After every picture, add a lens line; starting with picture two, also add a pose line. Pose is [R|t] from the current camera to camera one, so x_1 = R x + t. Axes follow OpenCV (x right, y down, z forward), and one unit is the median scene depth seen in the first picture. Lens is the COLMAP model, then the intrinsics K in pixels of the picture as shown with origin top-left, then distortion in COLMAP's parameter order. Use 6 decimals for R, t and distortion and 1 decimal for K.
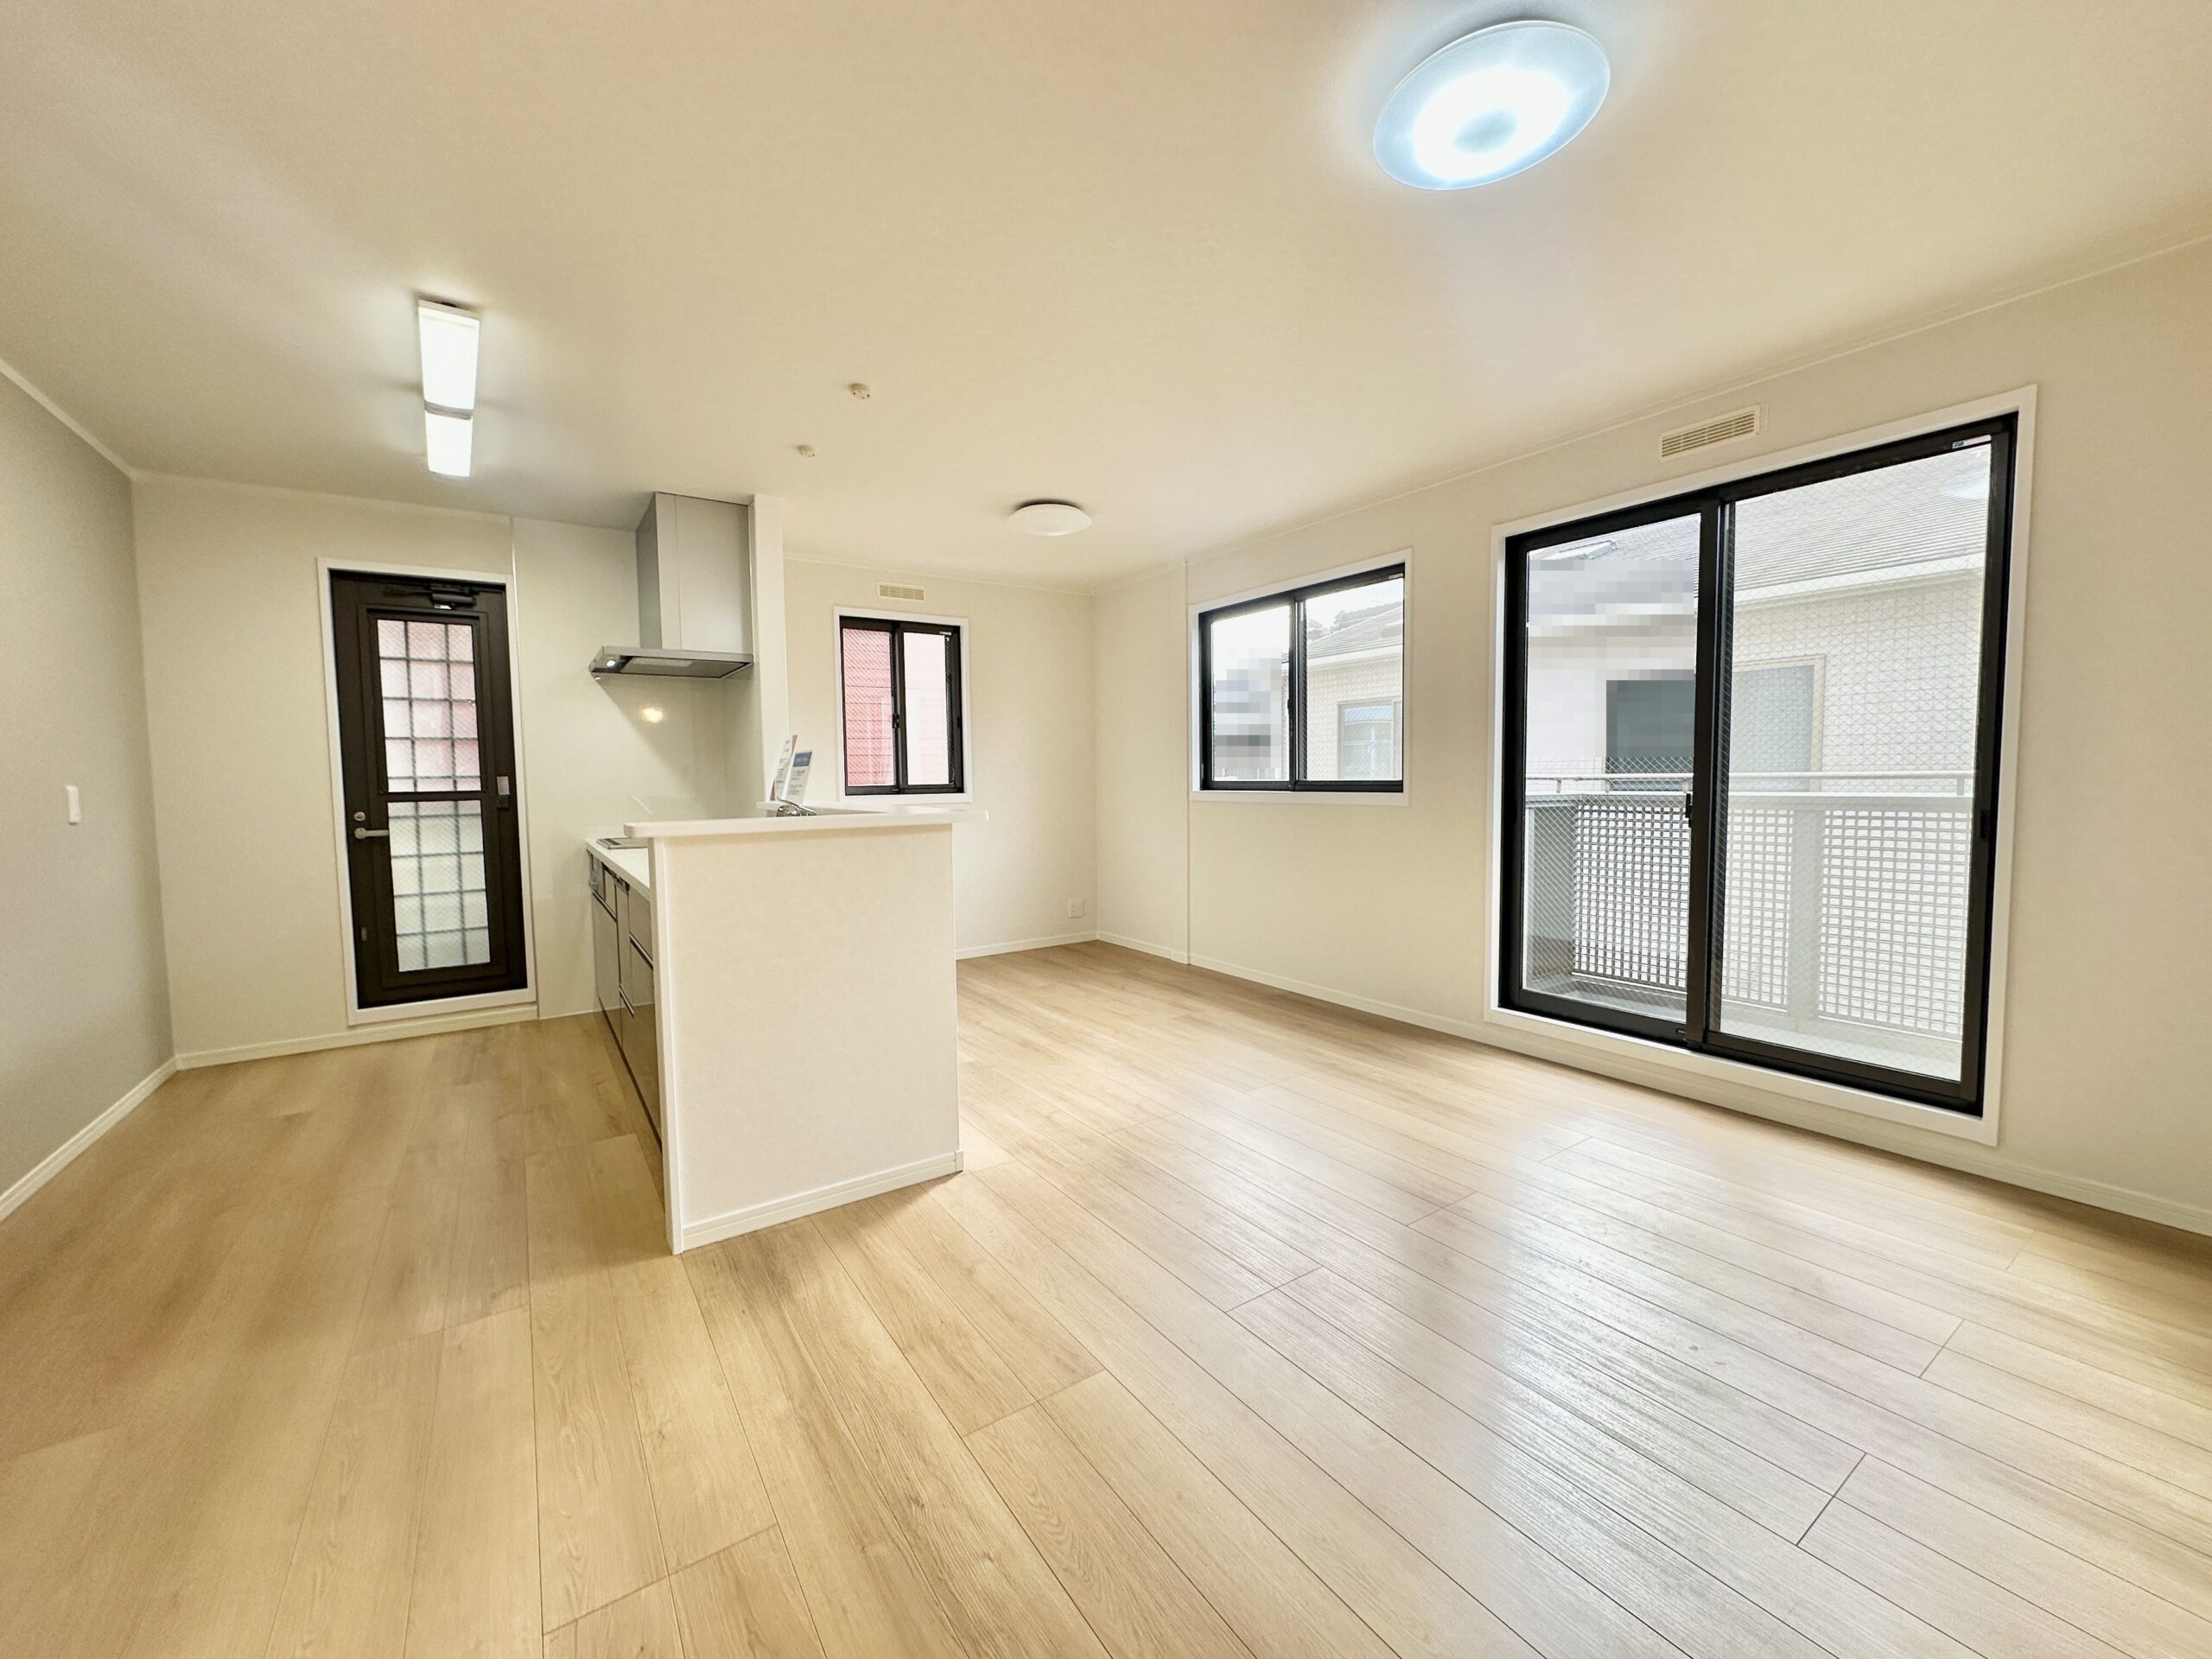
lens RADIAL K [[876.4, 0, 1114.6], [0, 876.4, 831.1], [0, 0, 1]] dist [0.000826, 0.000125]
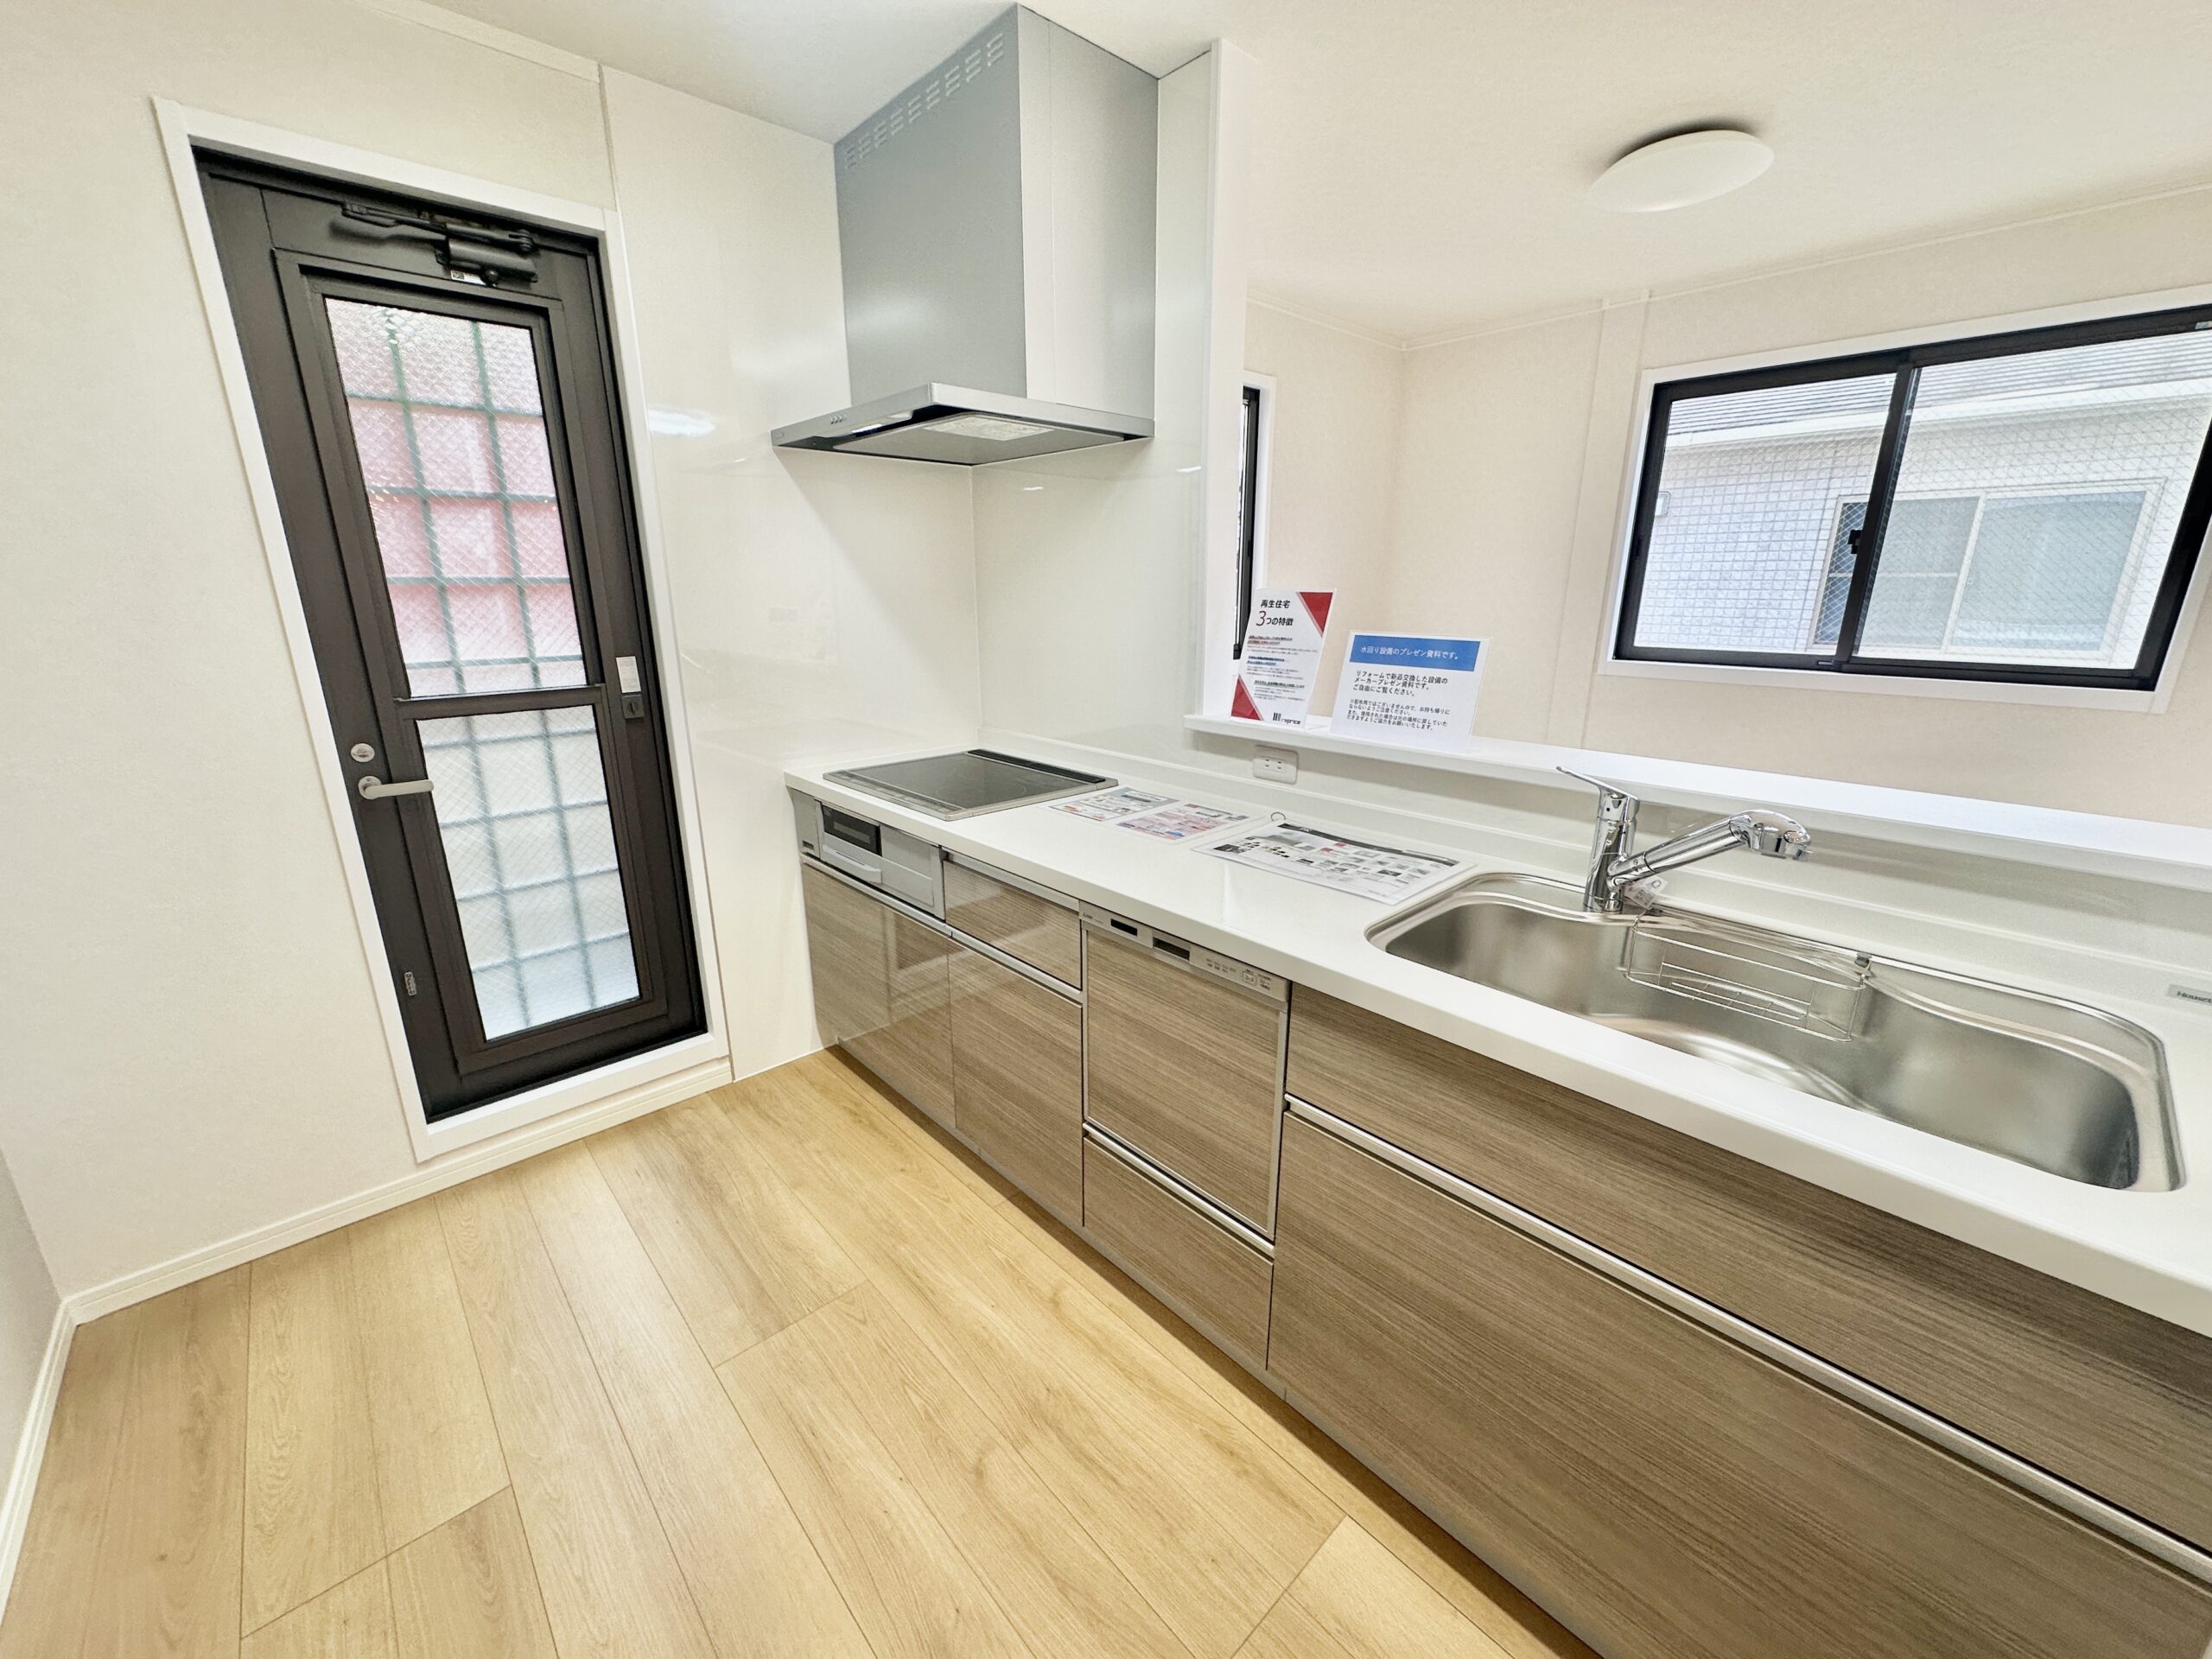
lens RADIAL K [[876.4, 0, 1092.0], [0, 876.4, 840.8], [0, 0, 1]] dist [0.000826, 0.000125]
pose [[0.979618, -0.059228, 0.191941, -0.552448], [0.020273, 0.979815, 0.198875, -0.054998], [-0.199846, -0.190930, 0.961045, 0.444243]]
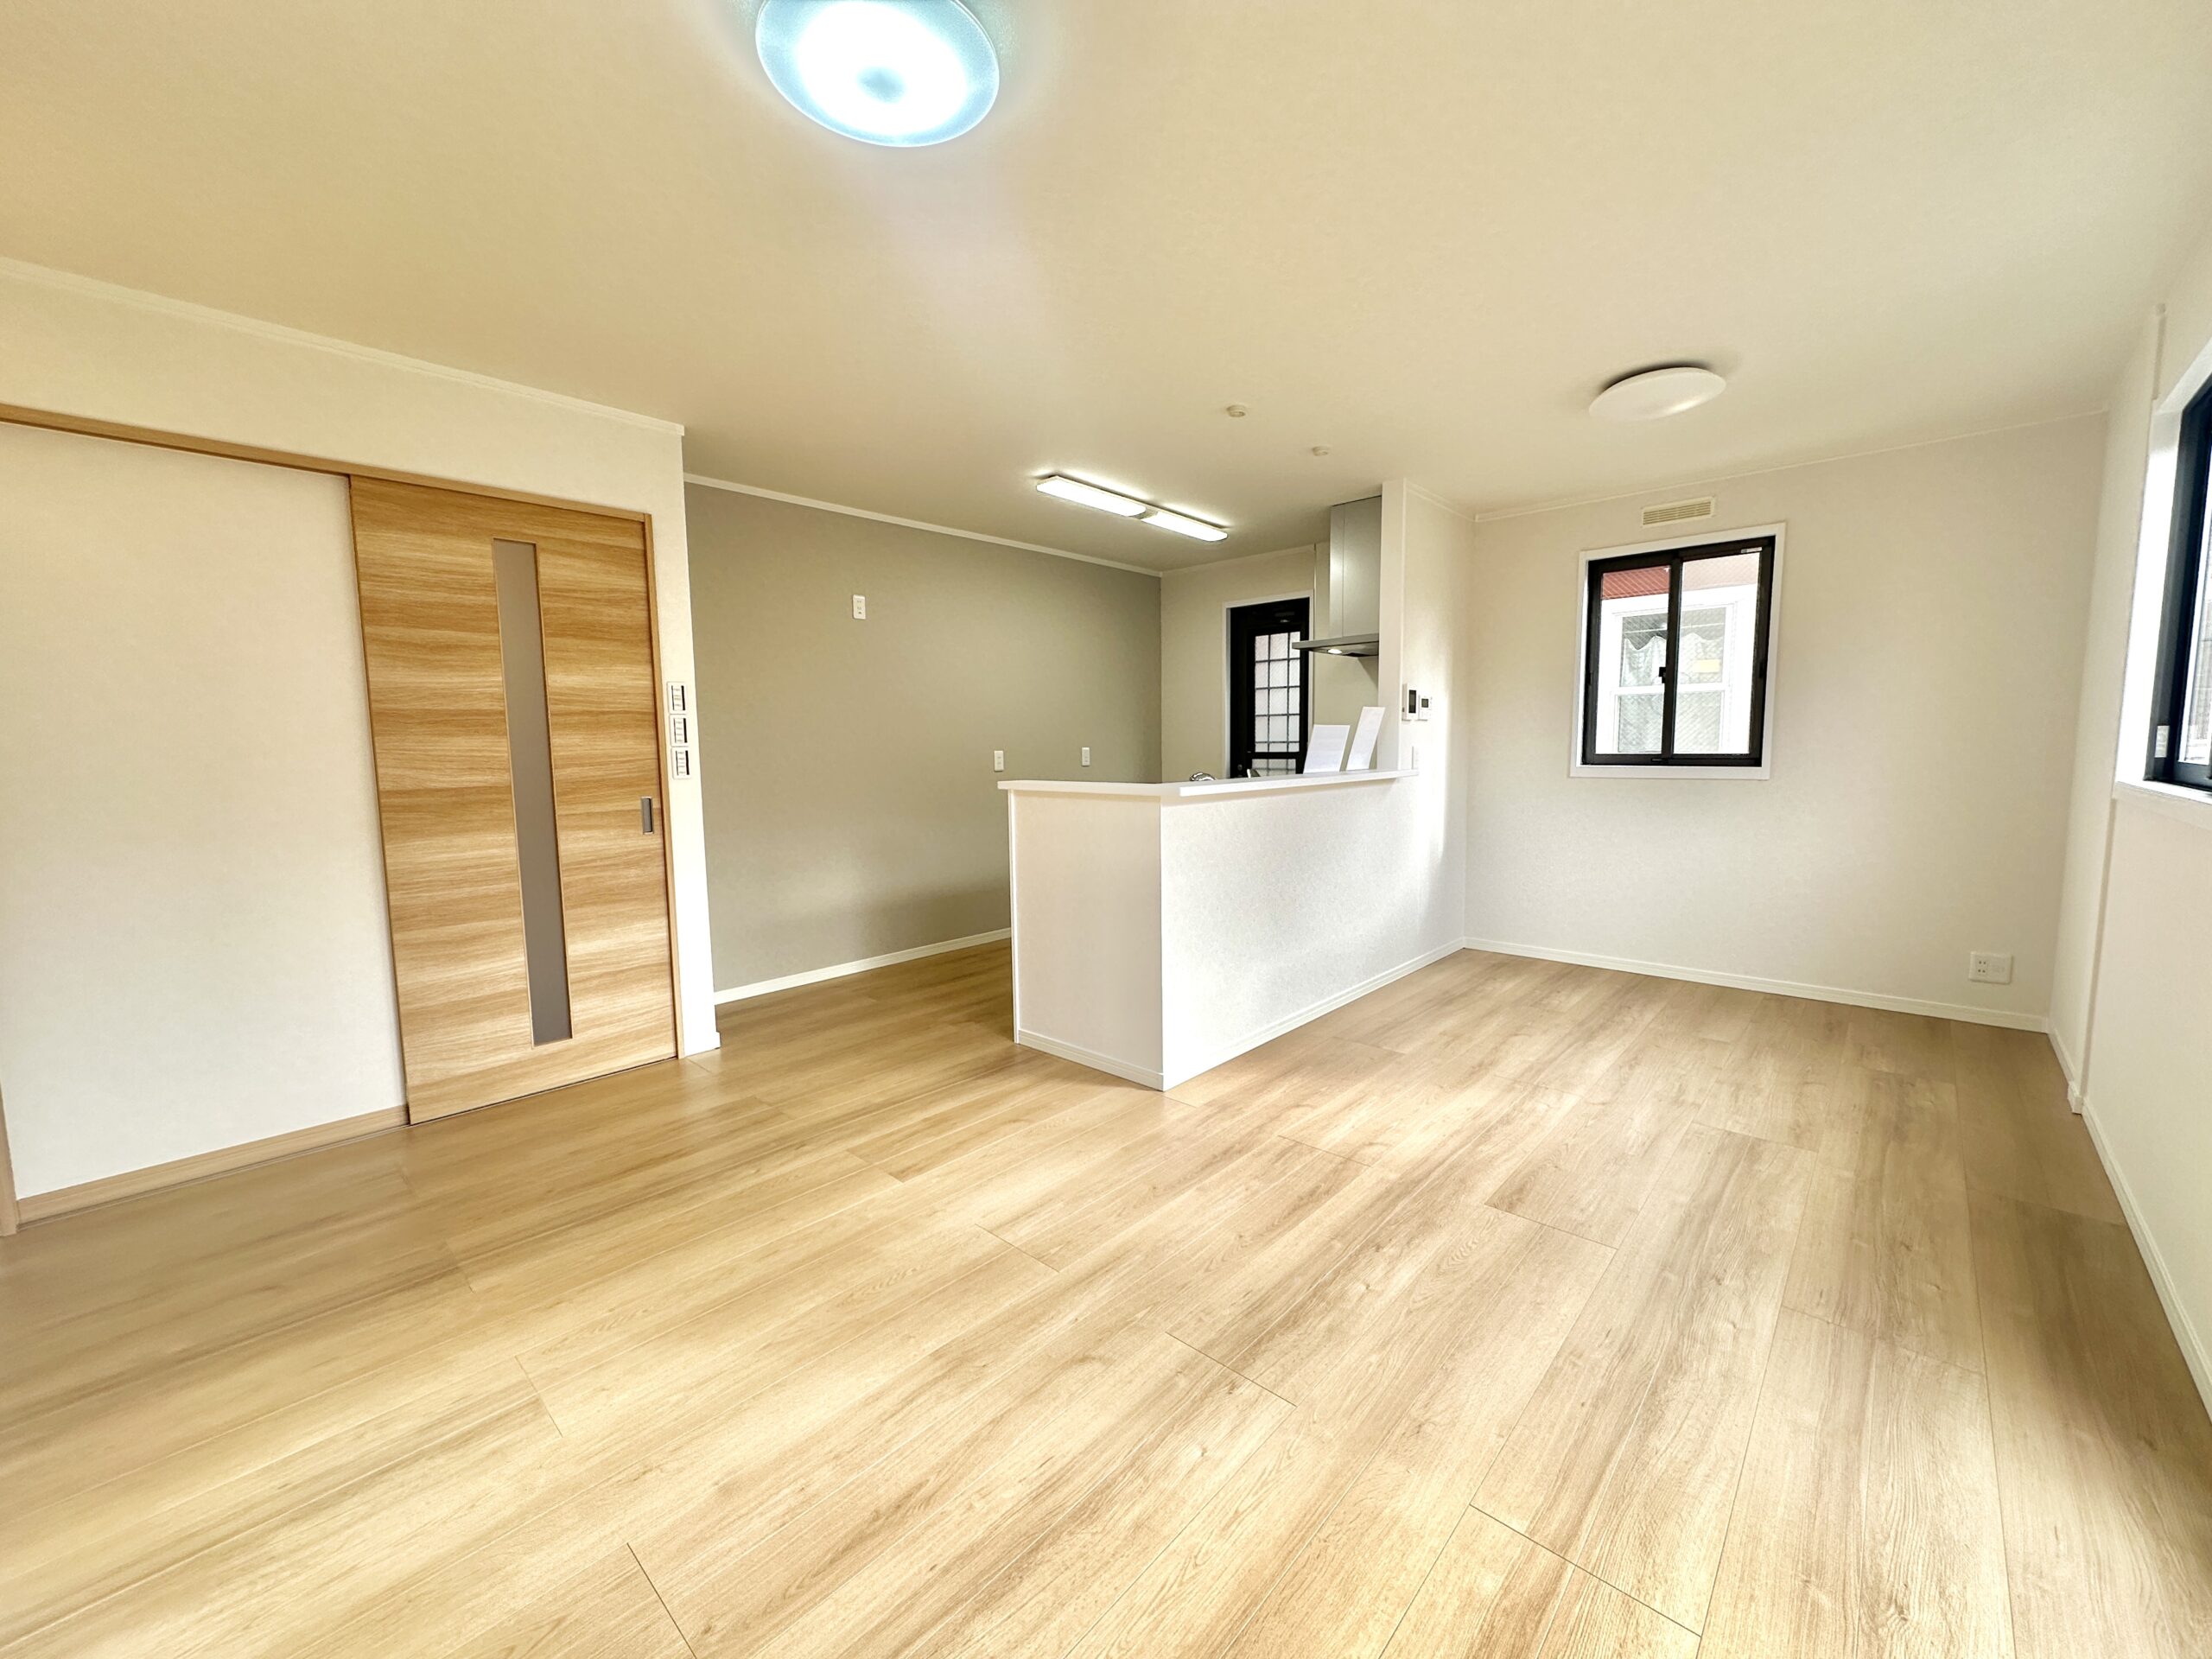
lens RADIAL K [[876.4, 0, 1099.6], [0, 876.4, 827.2], [0, 0, 1]] dist [0.000826, 0.000125]
pose [[0.217925, 0.107244, -0.970055, 0.572899], [-0.052137, 0.993804, 0.098157, -0.048538], [0.974572, 0.029185, 0.222167, 0.404637]]
